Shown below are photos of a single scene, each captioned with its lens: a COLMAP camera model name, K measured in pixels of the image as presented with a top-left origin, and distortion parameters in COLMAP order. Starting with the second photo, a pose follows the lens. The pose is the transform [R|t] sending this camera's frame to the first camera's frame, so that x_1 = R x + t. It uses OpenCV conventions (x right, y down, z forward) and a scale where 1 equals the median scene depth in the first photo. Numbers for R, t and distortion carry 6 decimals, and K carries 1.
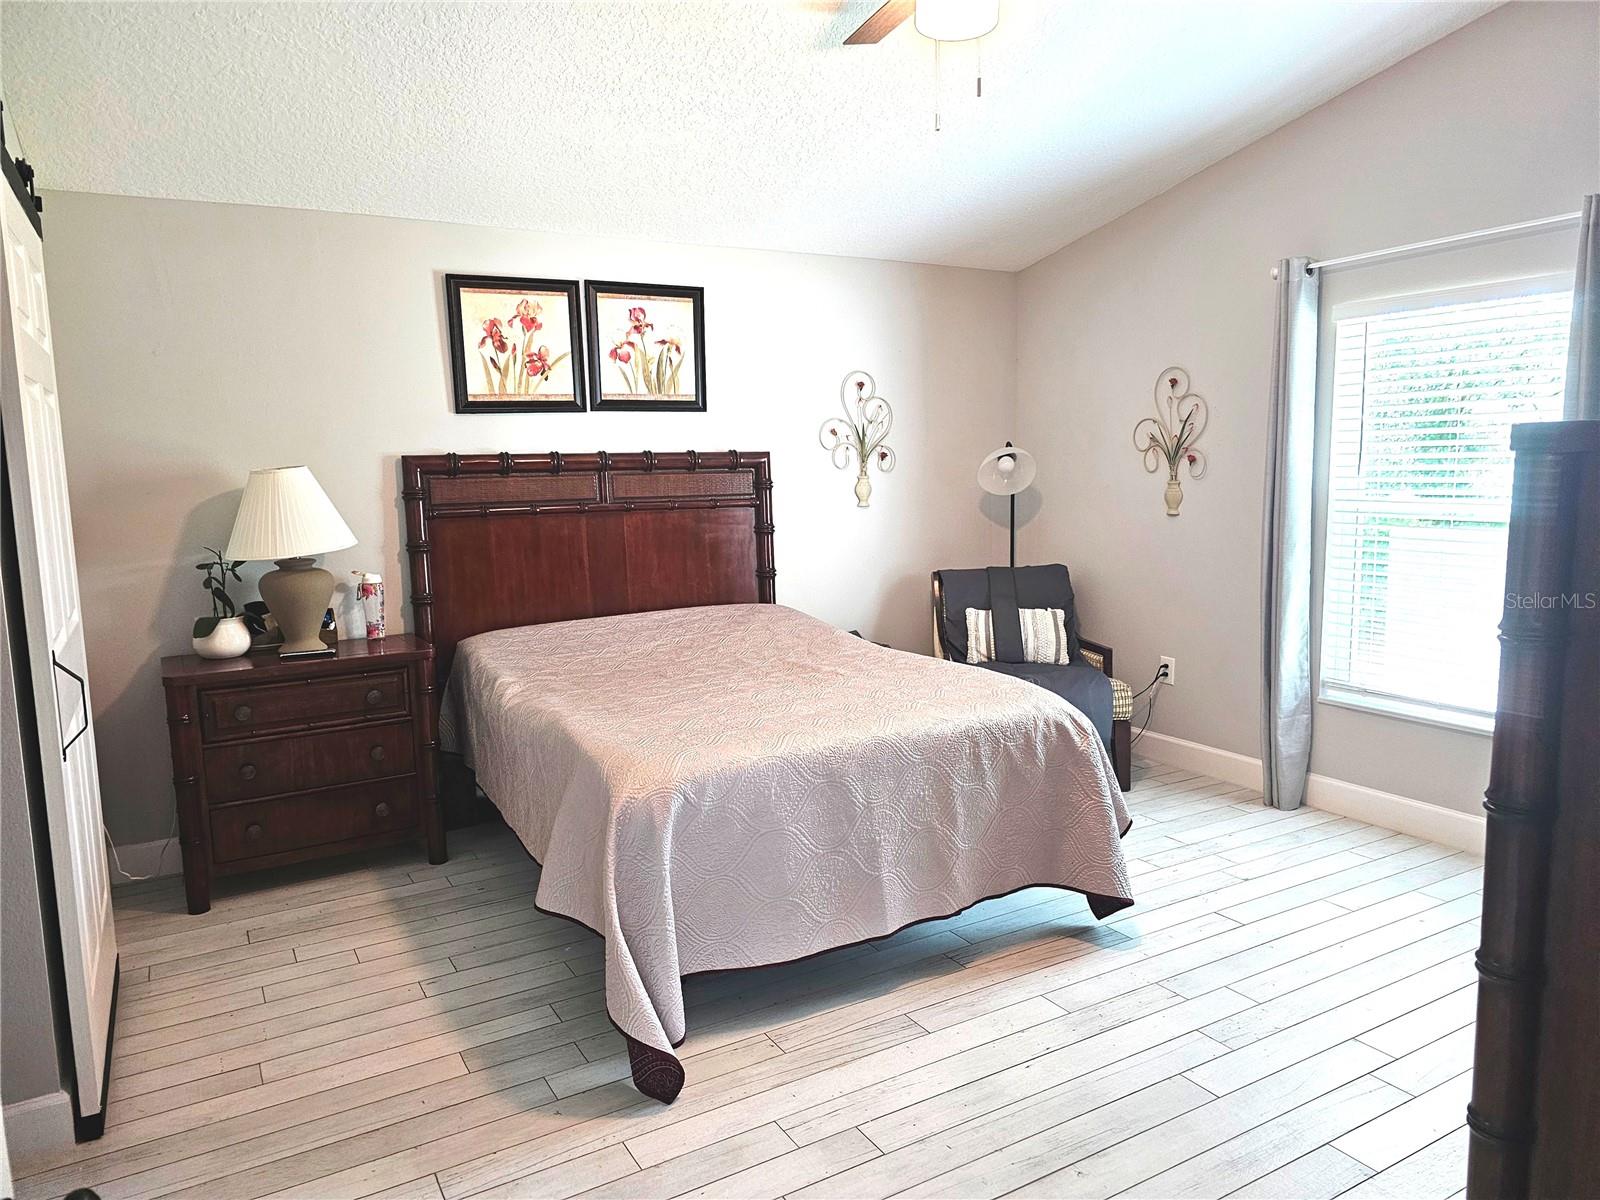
lens RADIAL K [[1074.3, 0, 808.4], [0, 1074.3, 607.0], [0, 0, 1]] dist [0.056827, -0.048037]
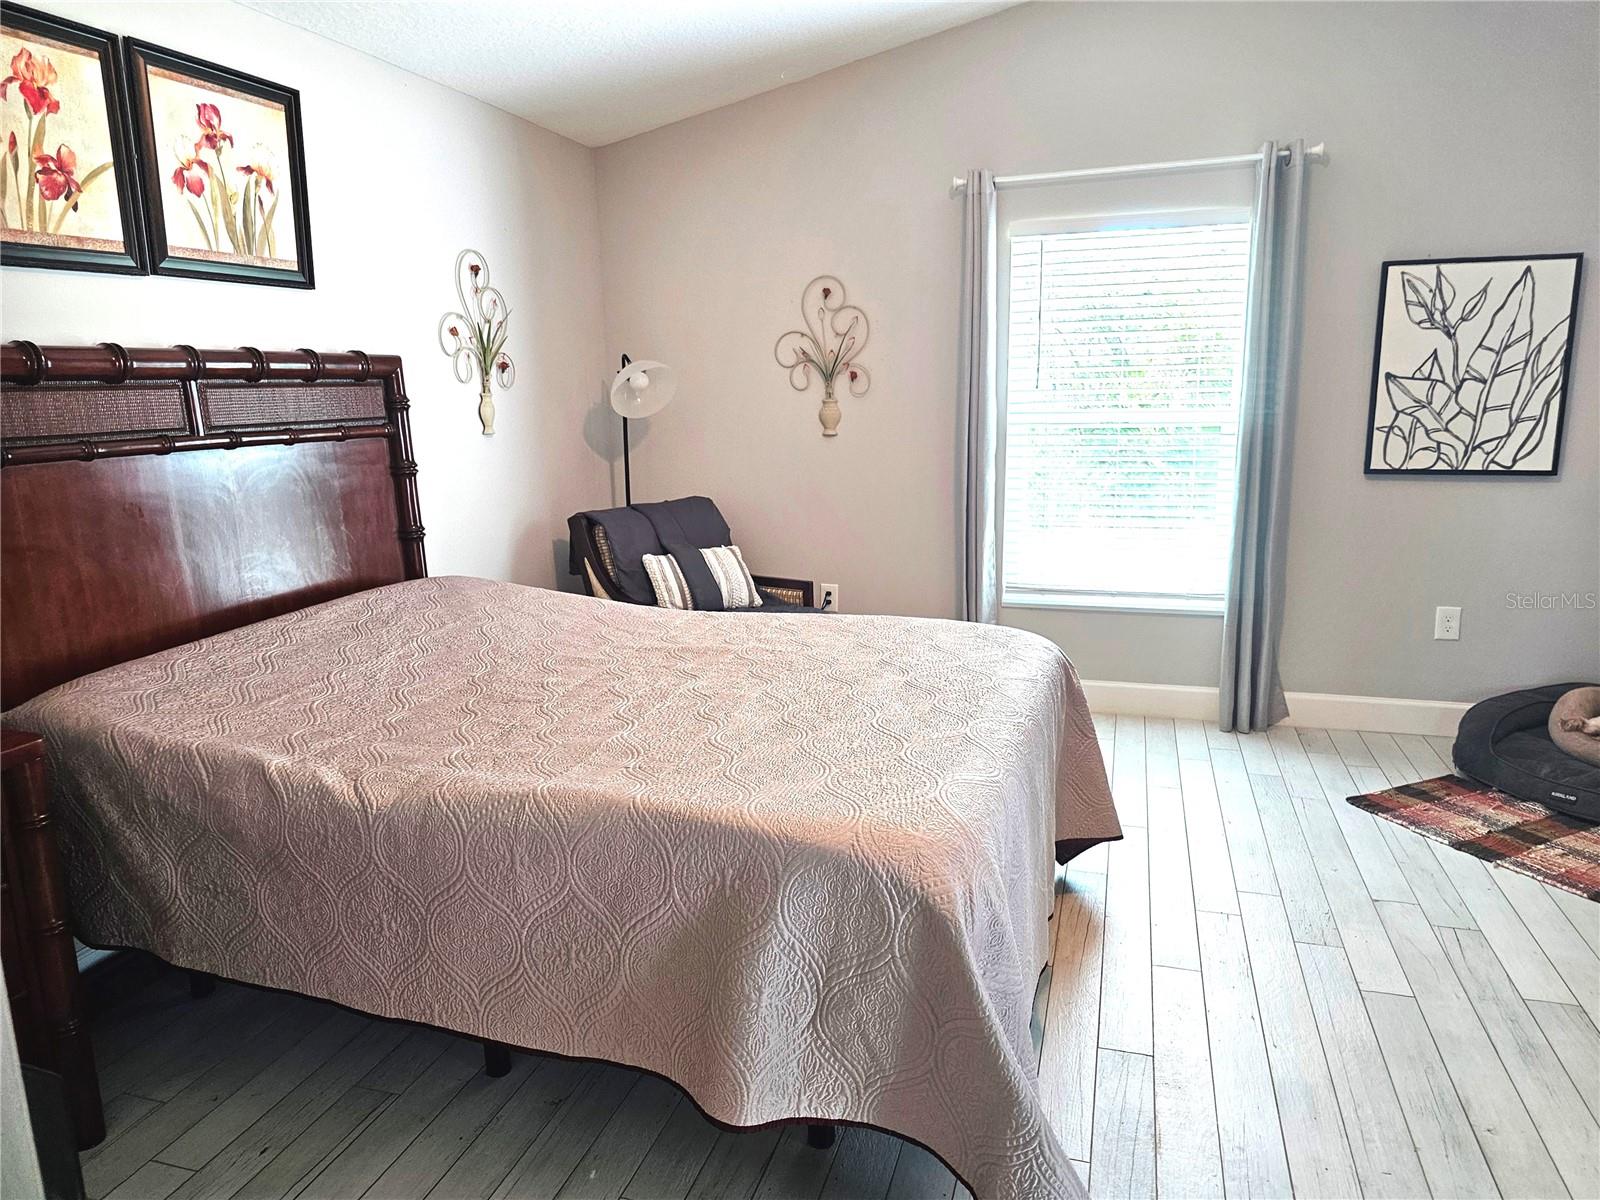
lens RADIAL K [[1074.3, 0, 801.2], [0, 1074.3, 596.1], [0, 0, 1]] dist [0.056827, -0.048037]
pose [[0.737680, -0.125947, 0.663299, -0.343548], [0.094157, 0.992037, 0.083651, -0.027108], [-0.668553, 0.000747, 0.743664, 0.327849]]
